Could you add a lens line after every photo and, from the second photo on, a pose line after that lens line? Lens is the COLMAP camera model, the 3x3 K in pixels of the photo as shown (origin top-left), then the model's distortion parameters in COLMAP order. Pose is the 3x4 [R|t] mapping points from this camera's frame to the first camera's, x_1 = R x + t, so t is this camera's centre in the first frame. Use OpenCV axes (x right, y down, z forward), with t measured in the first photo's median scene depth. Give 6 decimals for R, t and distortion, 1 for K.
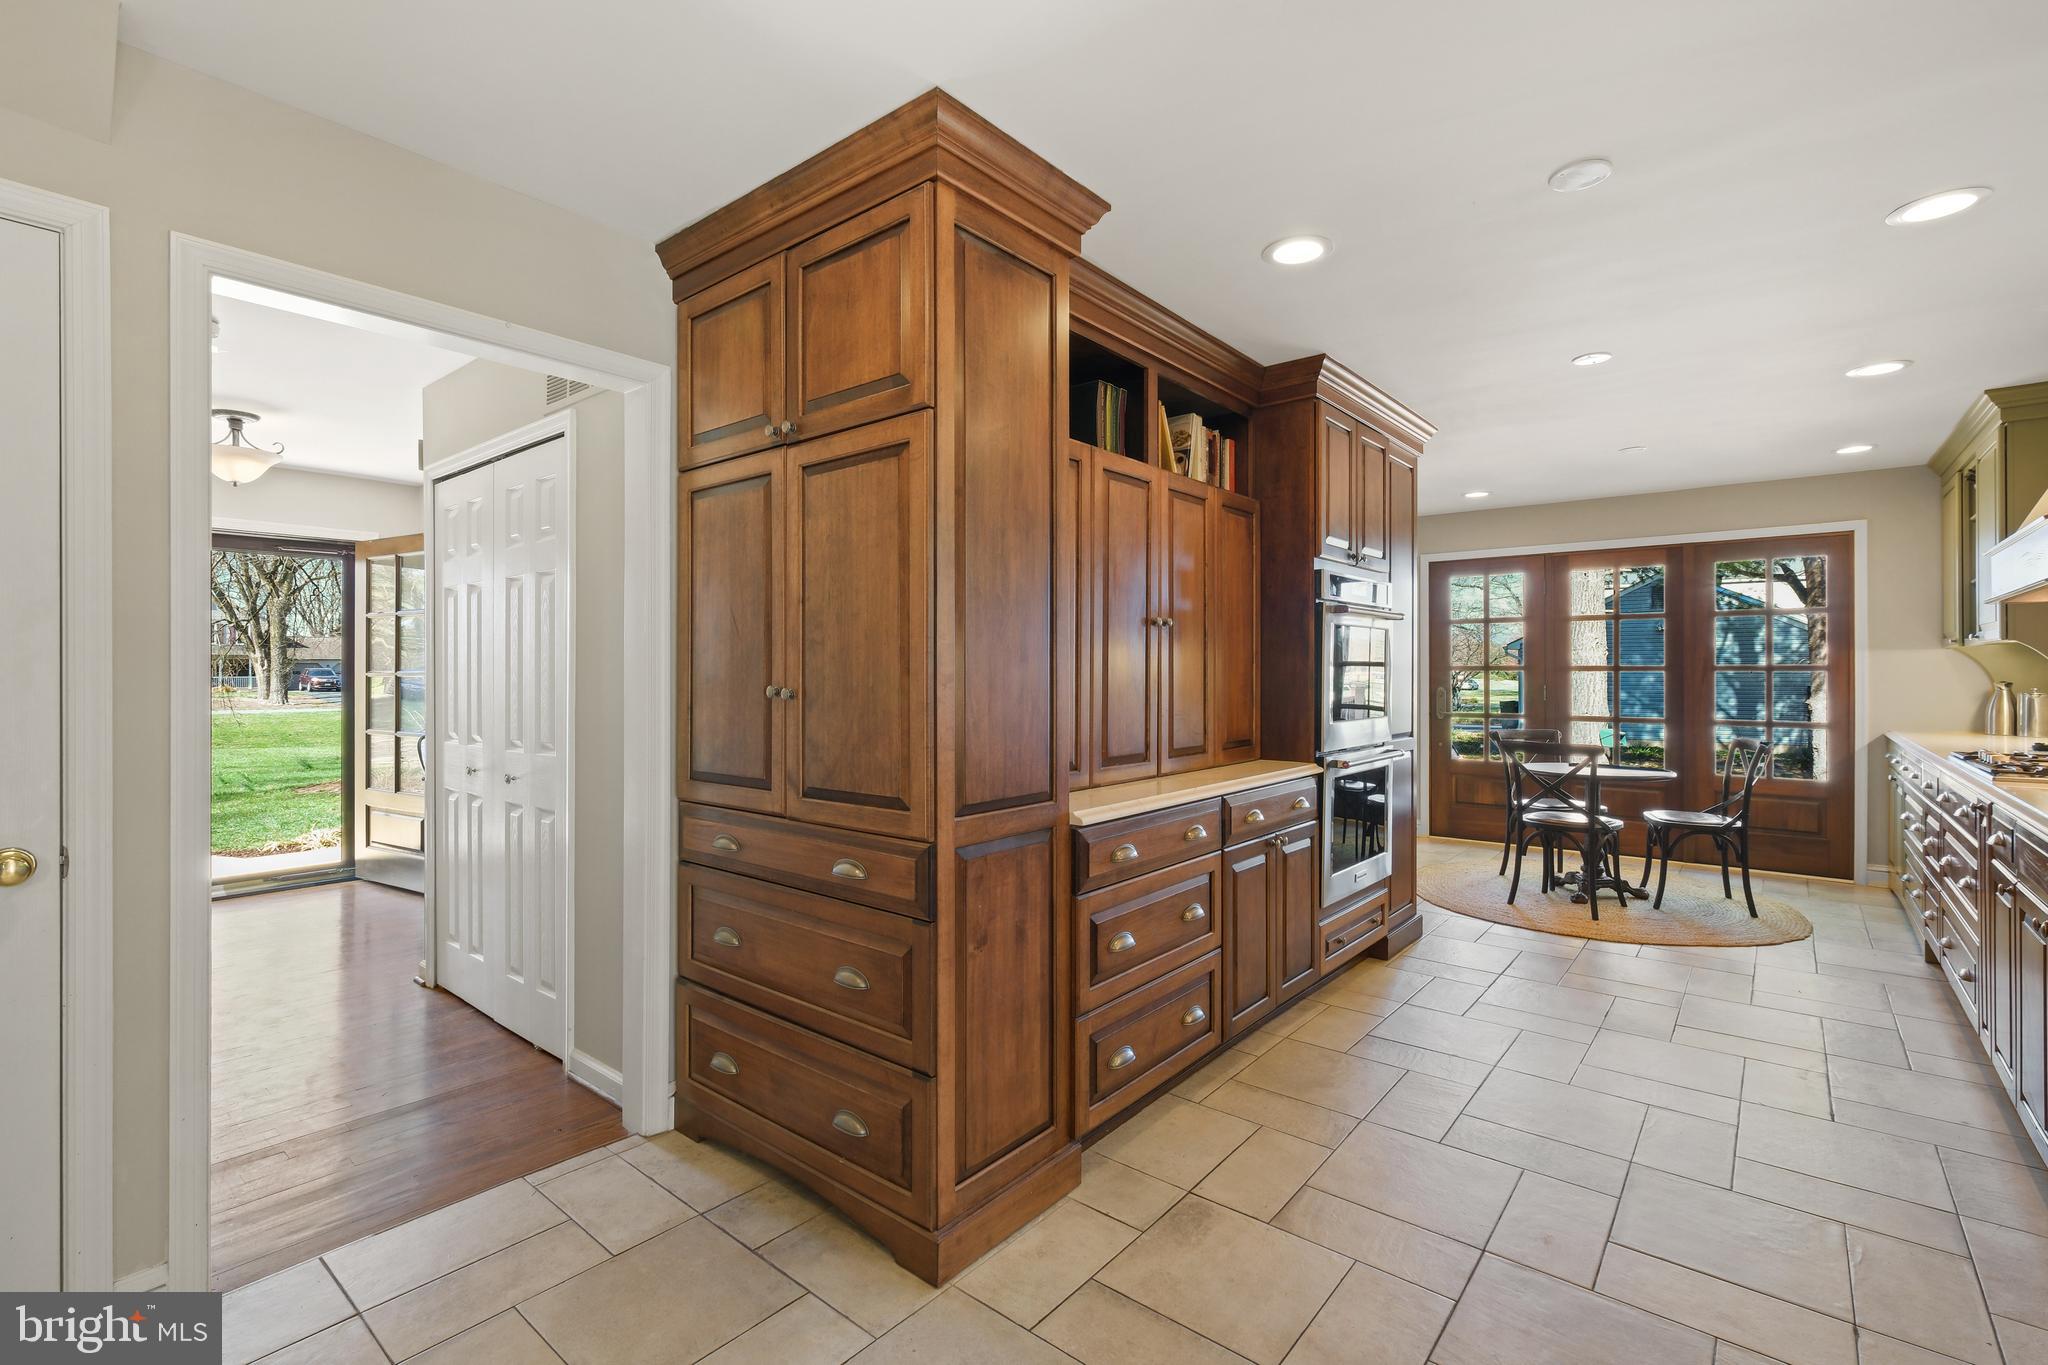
lens RADIAL K [[903.0, 0, 1007.3], [0, 903.0, 673.9], [0, 0, 1]] dist [-0.004992, 0.000057]
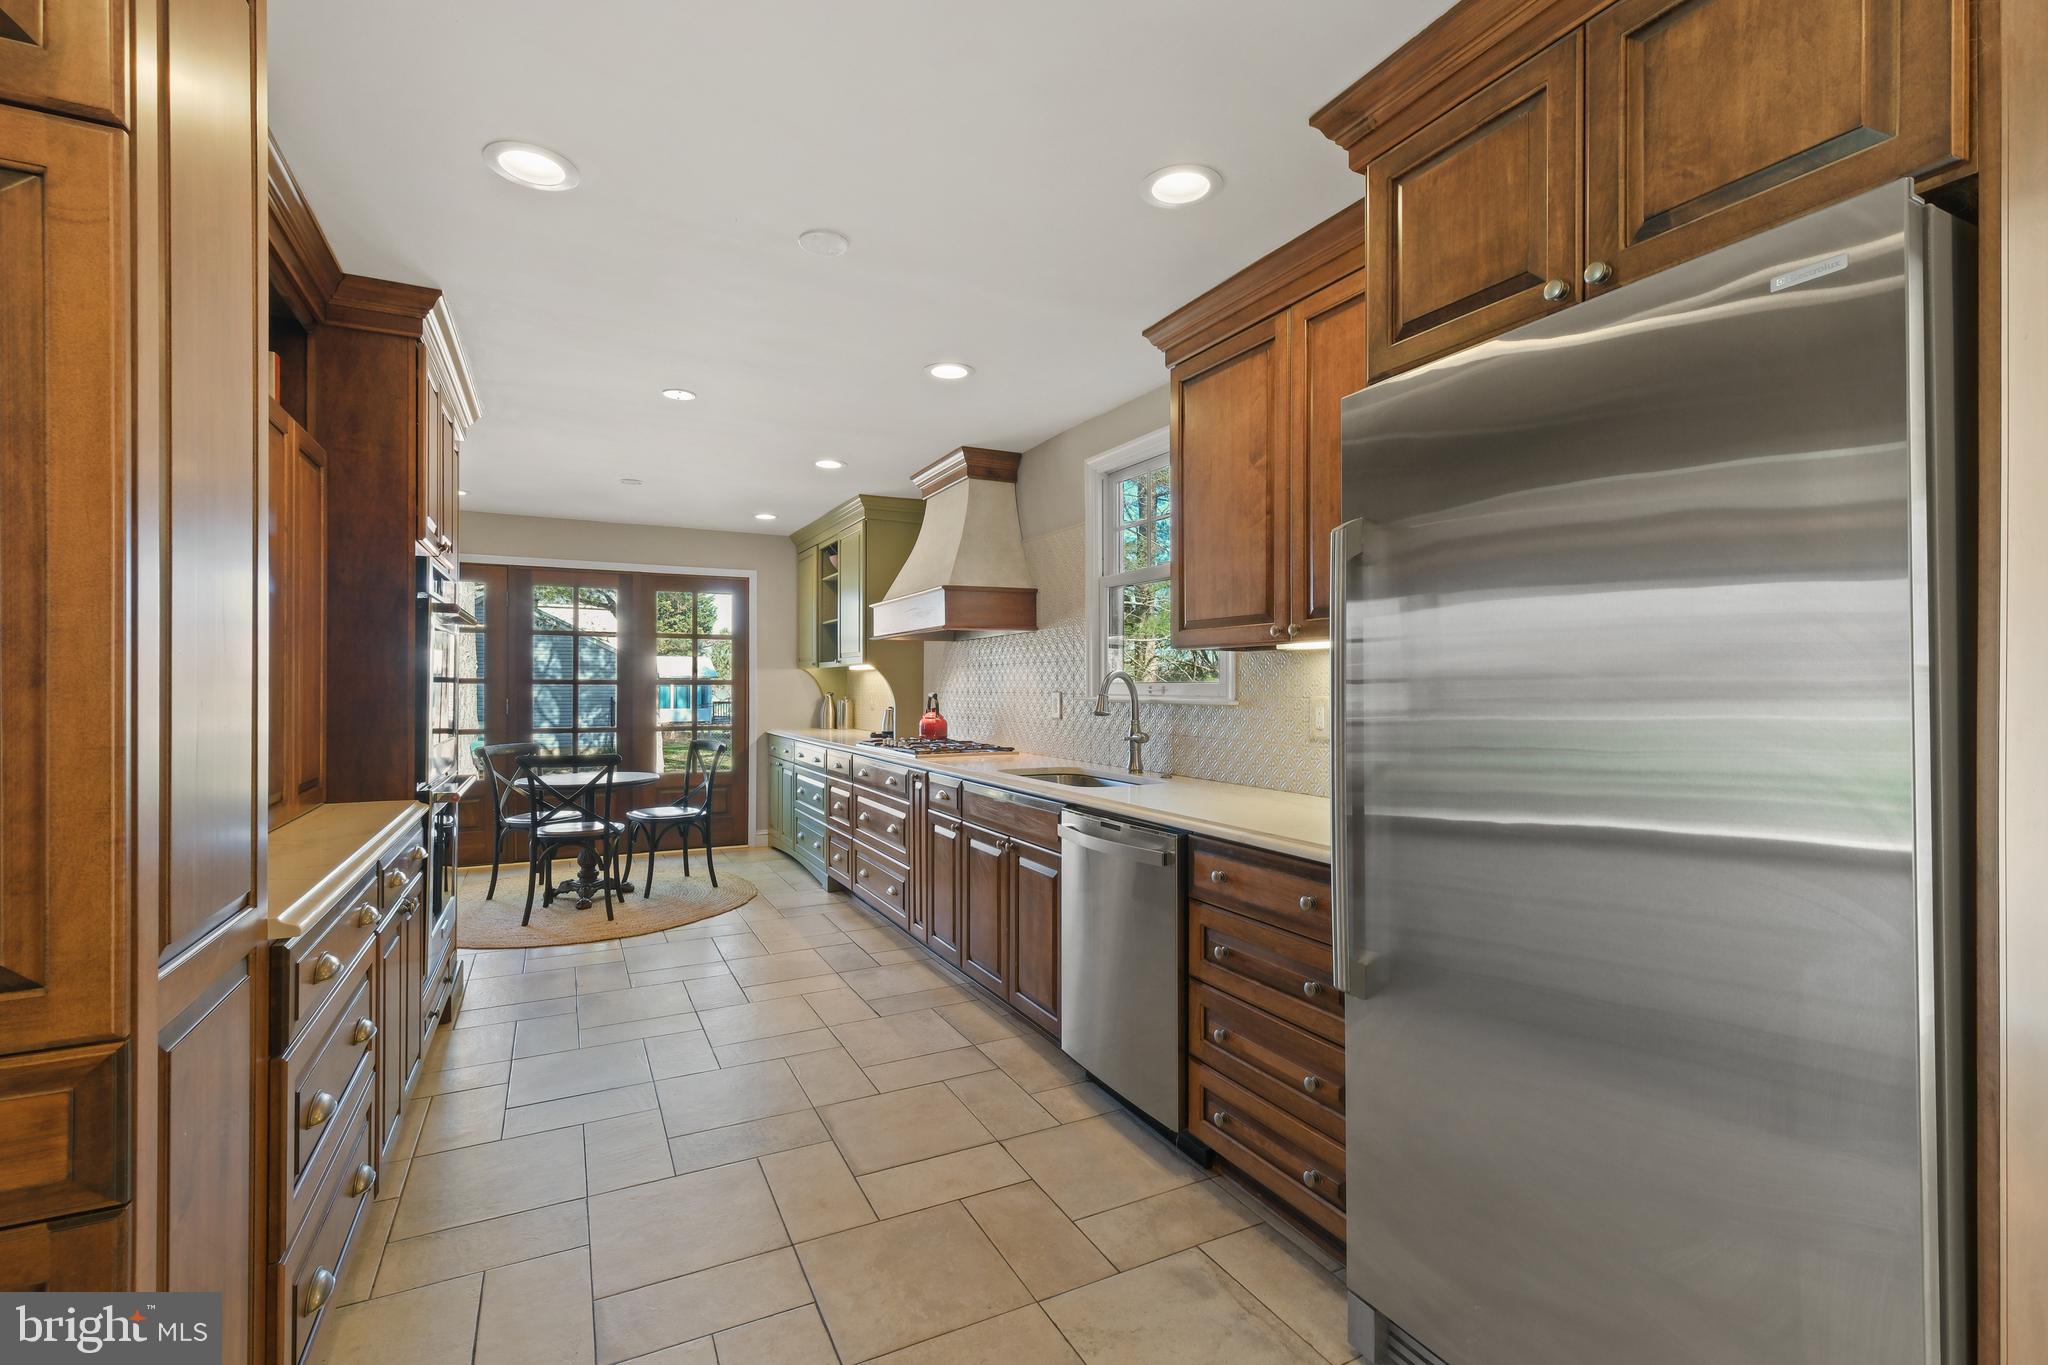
lens RADIAL K [[903.0, 0, 1014.8], [0, 903.0, 686.9], [0, 0, 1]] dist [-0.004992, 0.000057]
pose [[0.384496, -0.000381, 0.923127, -0.138632], [0.000833, 1.000000, 0.000066, 0.000298], [-0.923126, 0.000744, 0.384496, 0.154860]]
